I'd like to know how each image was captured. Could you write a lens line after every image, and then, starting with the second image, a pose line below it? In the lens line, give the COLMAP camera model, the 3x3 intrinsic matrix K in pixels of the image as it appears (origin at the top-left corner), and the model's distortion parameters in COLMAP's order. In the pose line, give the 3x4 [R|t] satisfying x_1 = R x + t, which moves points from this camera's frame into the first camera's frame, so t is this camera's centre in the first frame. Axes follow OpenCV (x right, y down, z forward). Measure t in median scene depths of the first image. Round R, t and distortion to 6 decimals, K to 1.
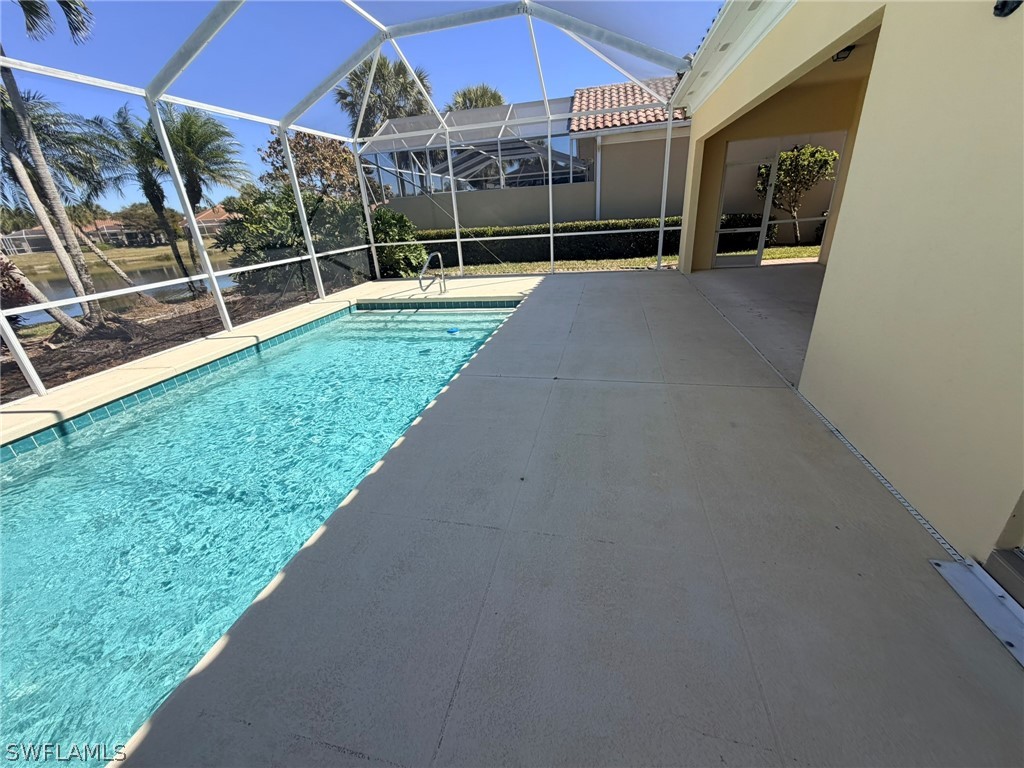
lens RADIAL K [[408.4, 0, 509.8], [0, 408.4, 384.5], [0, 0, 1]] dist [0.001088, -0.000129]
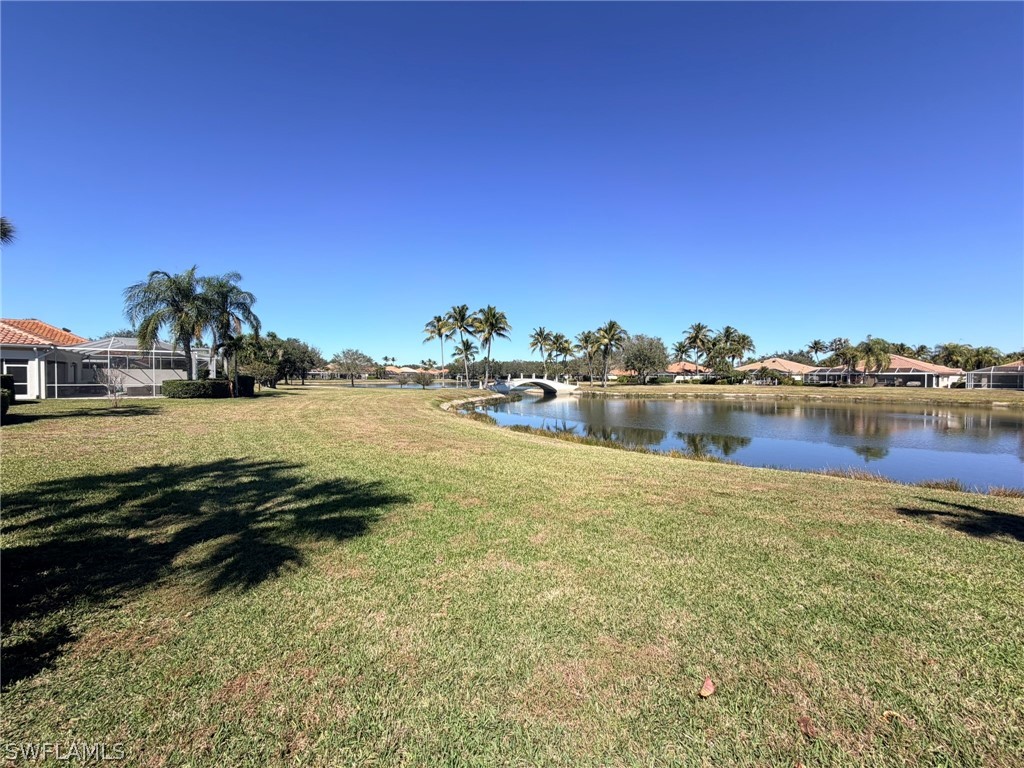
lens RADIAL K [[408.4, 0, 510.0], [0, 408.4, 384.5], [0, 0, 1]] dist [0.001088, -0.000129]
pose [[-0.085571, 0.084178, -0.992770, -0.710705], [-0.392097, 0.913175, 0.111225, 0.039044], [0.915935, 0.398780, -0.045135, 0.018250]]
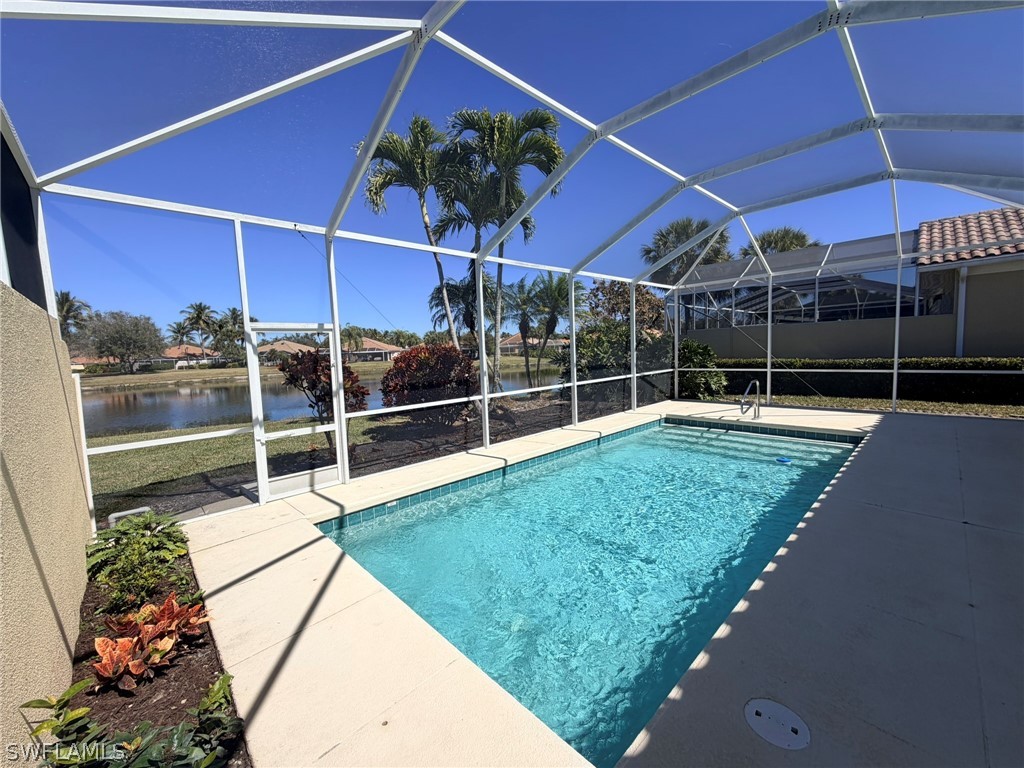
lens RADIAL K [[408.4, 0, 510.2], [0, 408.4, 384.4], [0, 0, 1]] dist [0.001088, -0.000129]
pose [[0.830454, 0.080219, -0.551282, -0.094552], [-0.233521, 0.948568, -0.213747, 0.046458], [0.505782, 0.306243, 0.806474, -0.129250]]
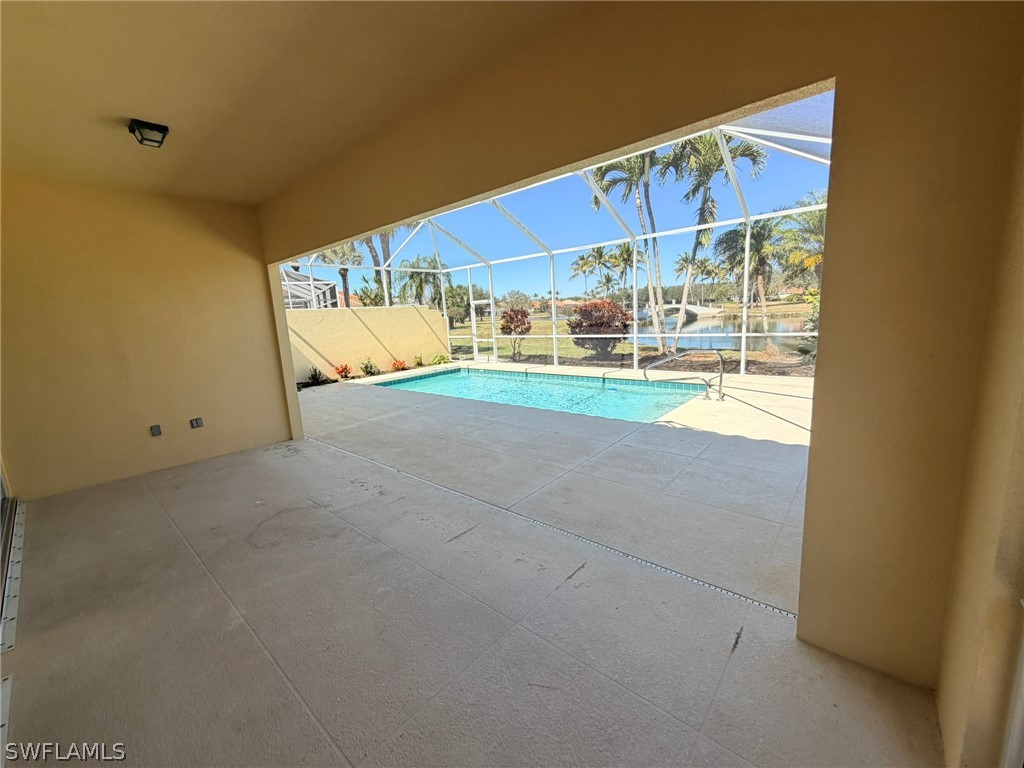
lens RADIAL K [[408.4, 0, 507.1], [0, 408.4, 381.8], [0, 0, 1]] dist [0.001088, -0.000129]
pose [[-0.468192, 0.239512, -0.850547, 0.568698], [-0.266275, 0.879577, 0.394260, -0.369953], [0.842552, 0.411069, -0.348035, 0.732873]]
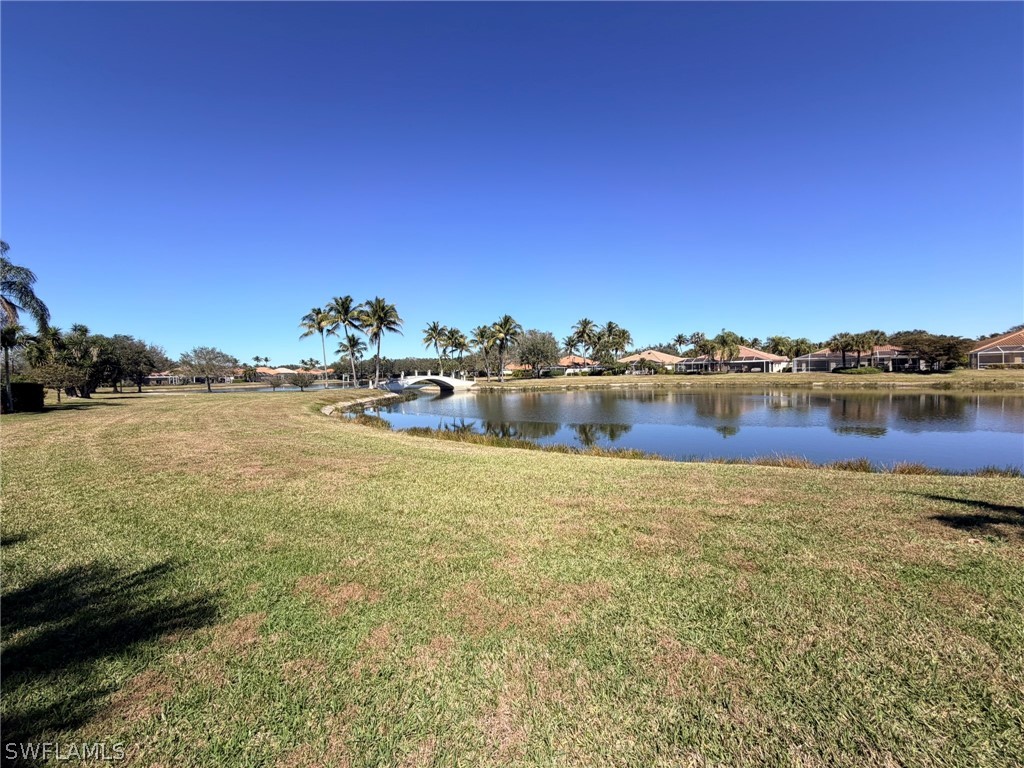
lens RADIAL K [[408.4, 0, 510.2], [0, 408.4, 382.4], [0, 0, 1]] dist [0.001088, -0.000129]
pose [[0.171922, 0.085529, -0.981391, -0.961445], [-0.375269, 0.926794, 0.015030, 0.077697], [0.910833, 0.365701, 0.191432, 0.002613]]
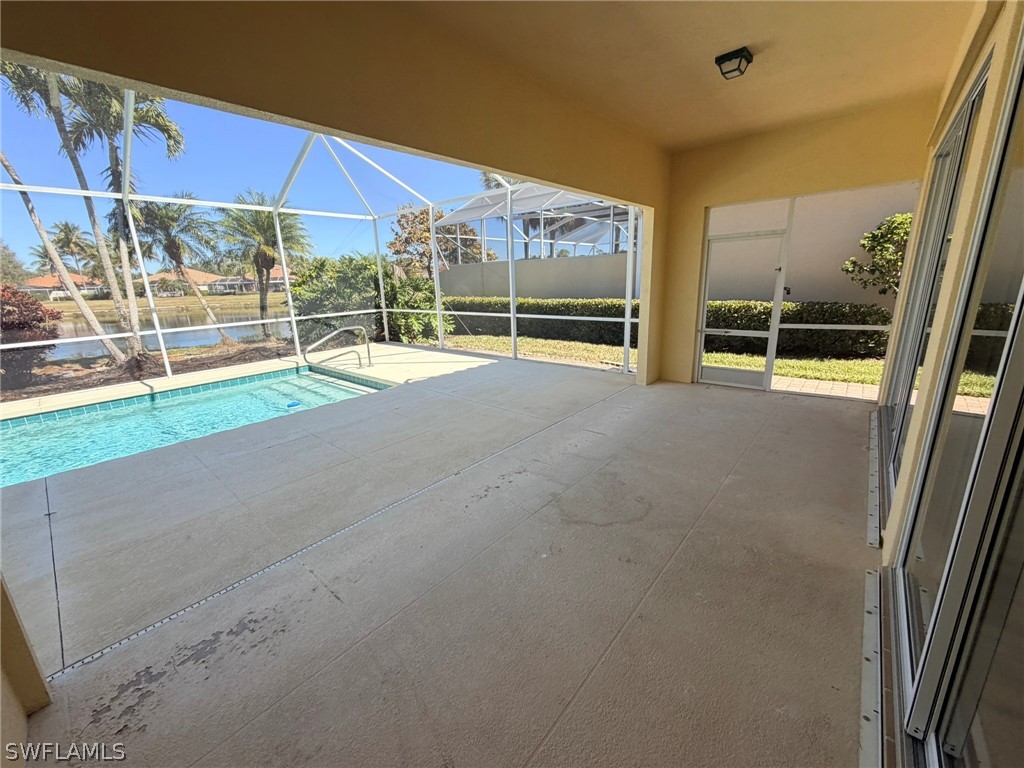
lens RADIAL K [[408.4, 0, 508.6], [0, 408.4, 386.2], [0, 0, 1]] dist [0.001088, -0.000129]
pose [[0.883408, 0.154436, -0.442425, 0.457745], [-0.205674, 0.976118, -0.069947, -0.144882], [0.421056, 0.152788, 0.894074, 0.228208]]
